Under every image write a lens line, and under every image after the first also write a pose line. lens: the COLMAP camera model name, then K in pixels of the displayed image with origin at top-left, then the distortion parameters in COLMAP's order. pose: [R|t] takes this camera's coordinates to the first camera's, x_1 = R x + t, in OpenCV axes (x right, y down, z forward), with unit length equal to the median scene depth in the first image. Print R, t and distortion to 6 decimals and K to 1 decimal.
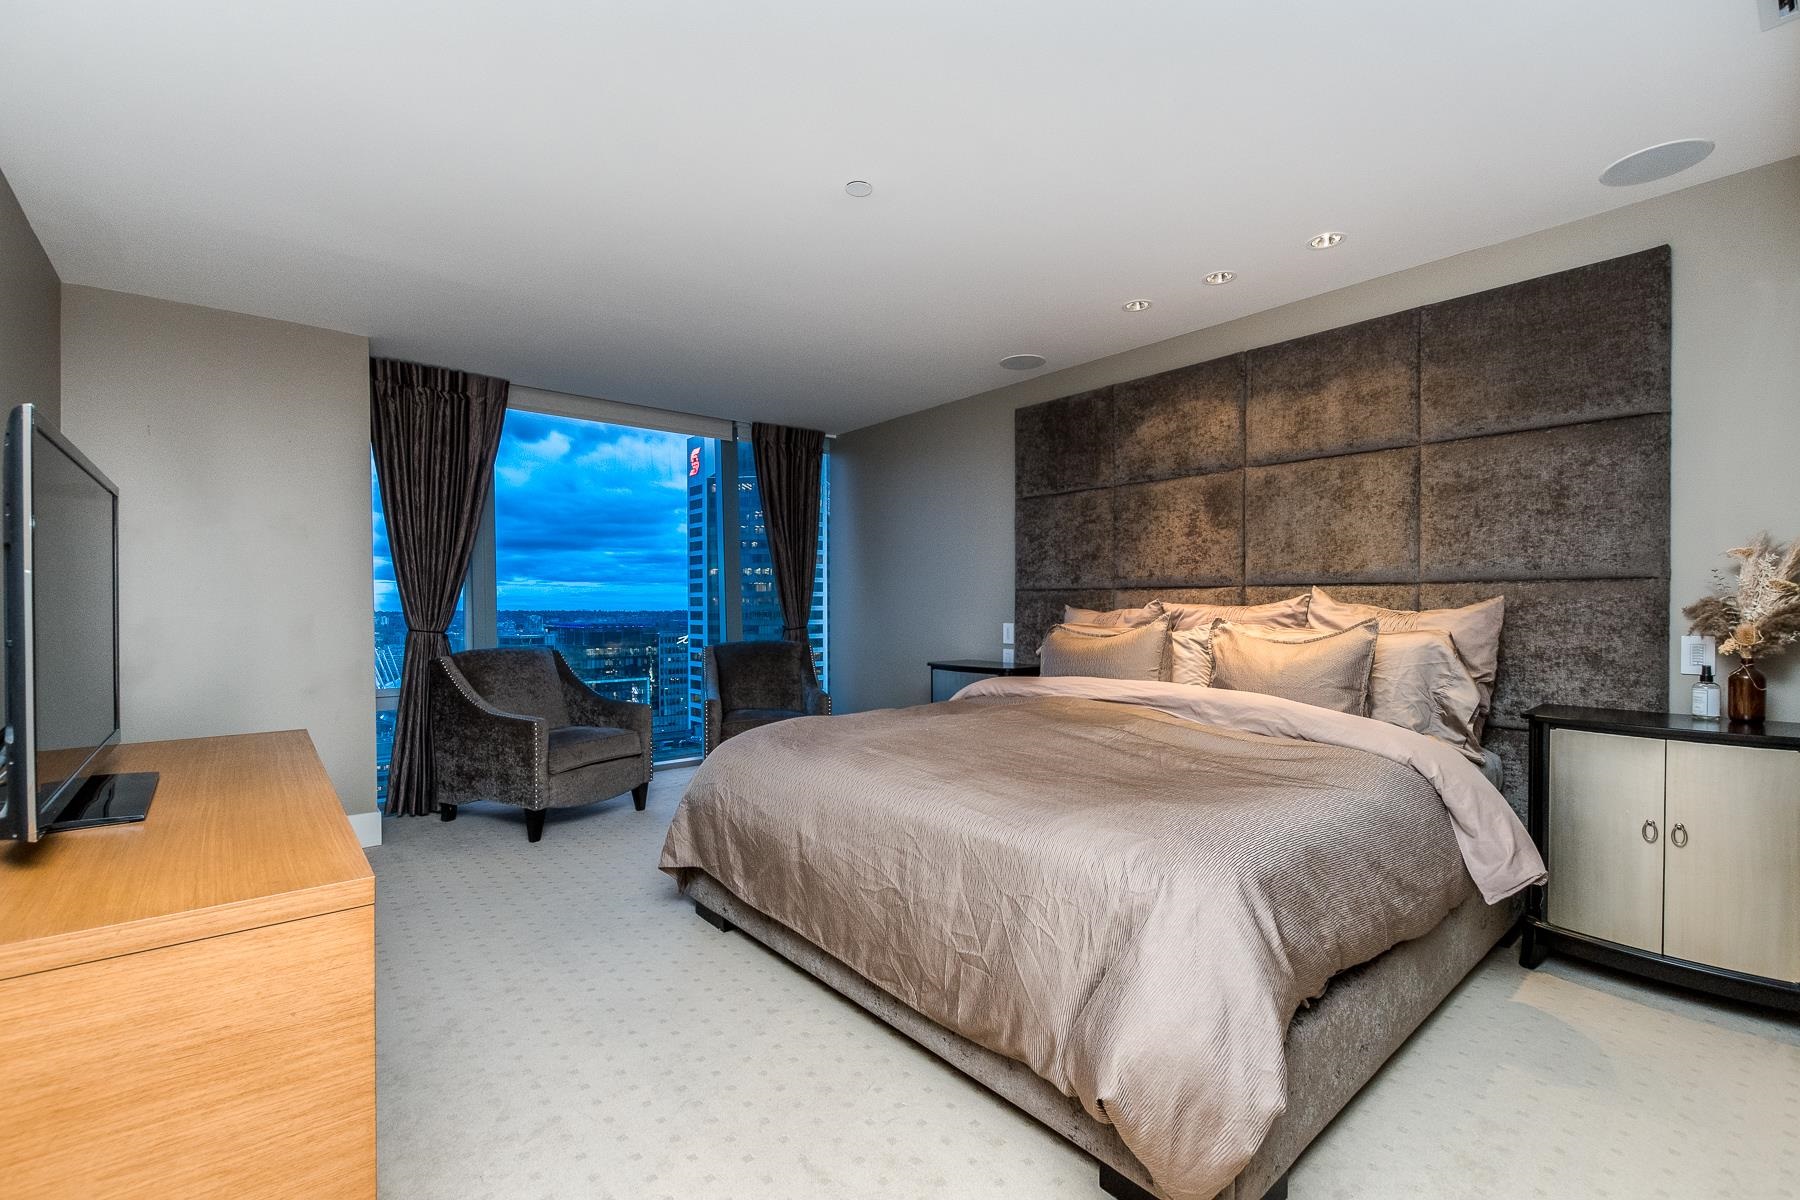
lens RADIAL K [[780.4, 0, 894.8], [0, 780.4, 612.6], [0, 0, 1]] dist [0.007370, -0.002518]
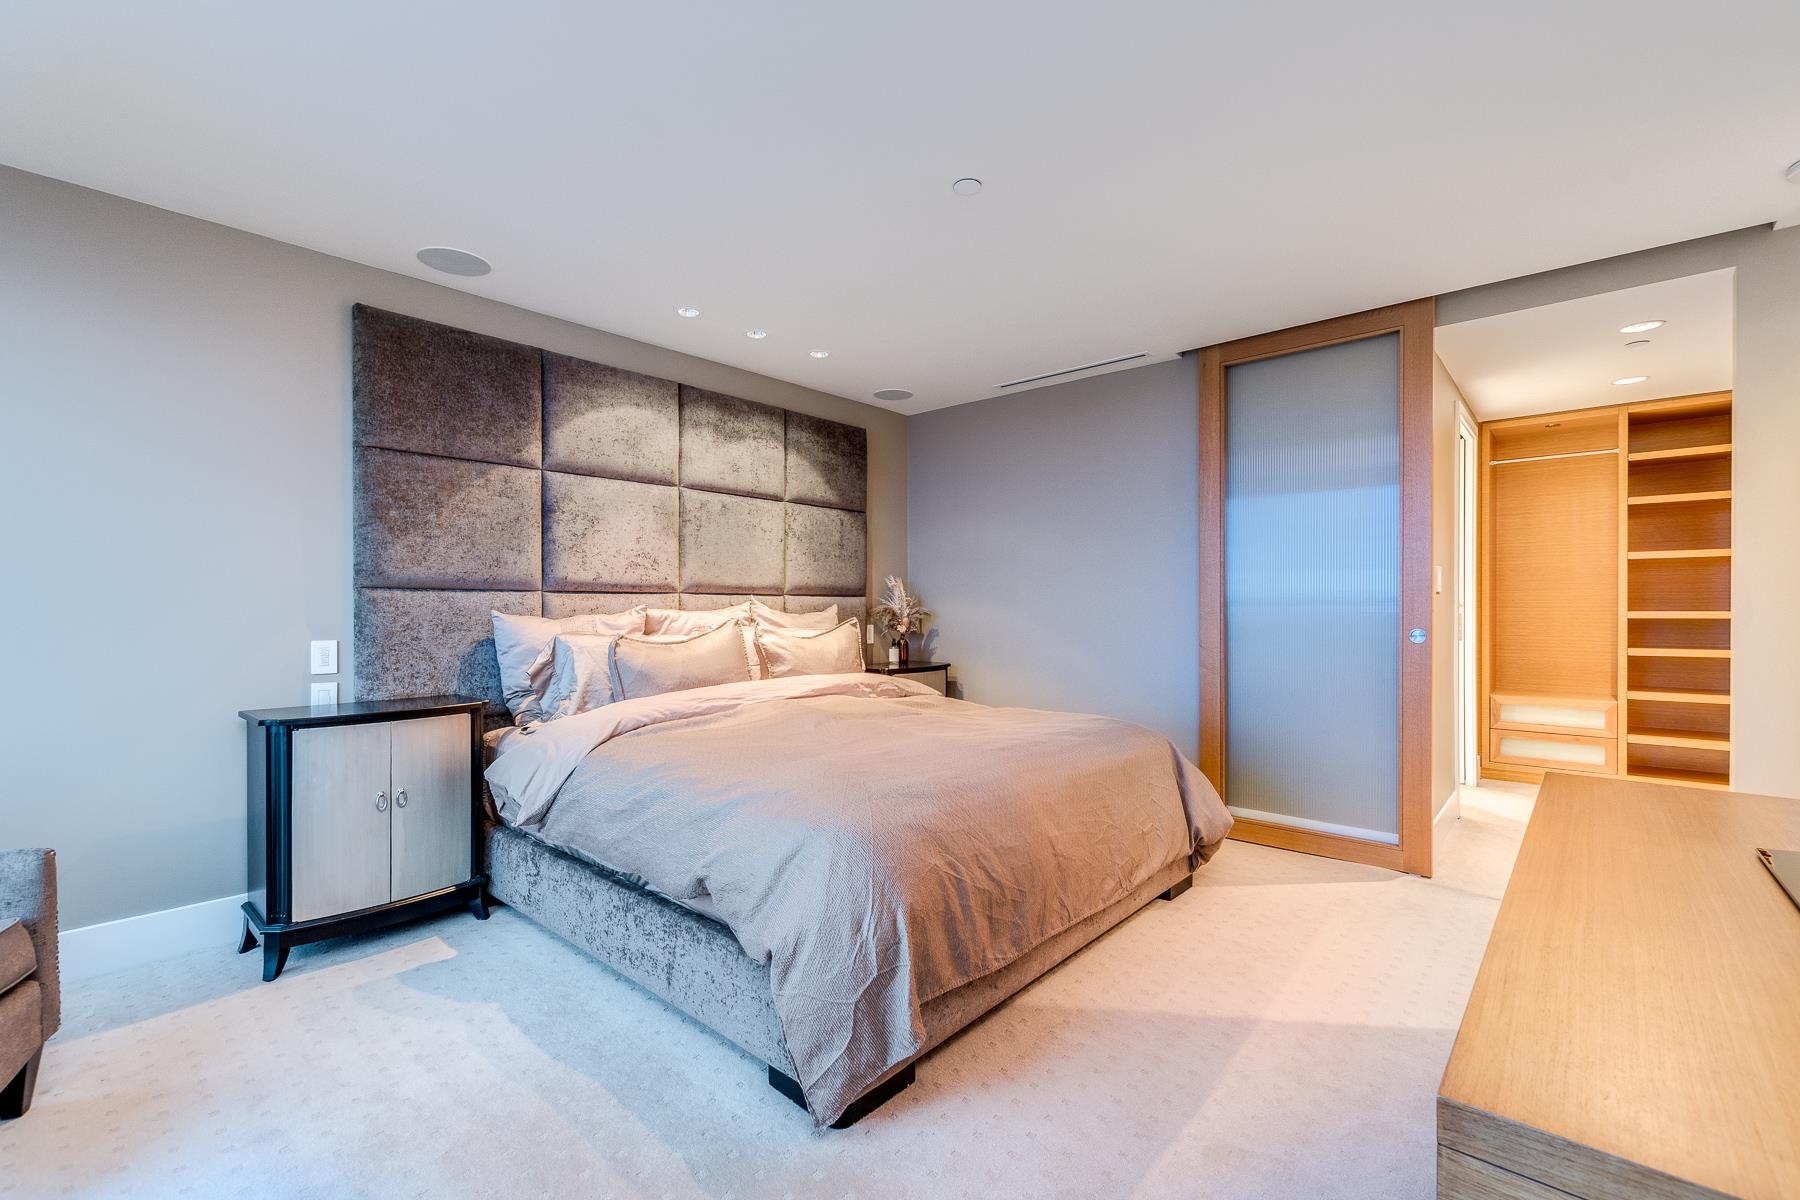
lens RADIAL K [[780.4, 0, 899.4], [0, 780.4, 606.5], [0, 0, 1]] dist [0.007370, -0.002518]
pose [[-0.147651, 0.005305, 0.989025, -0.710257], [0.012216, 0.999919, -0.003540, -0.007694], [-0.988964, 0.011559, -0.147704, 0.872497]]
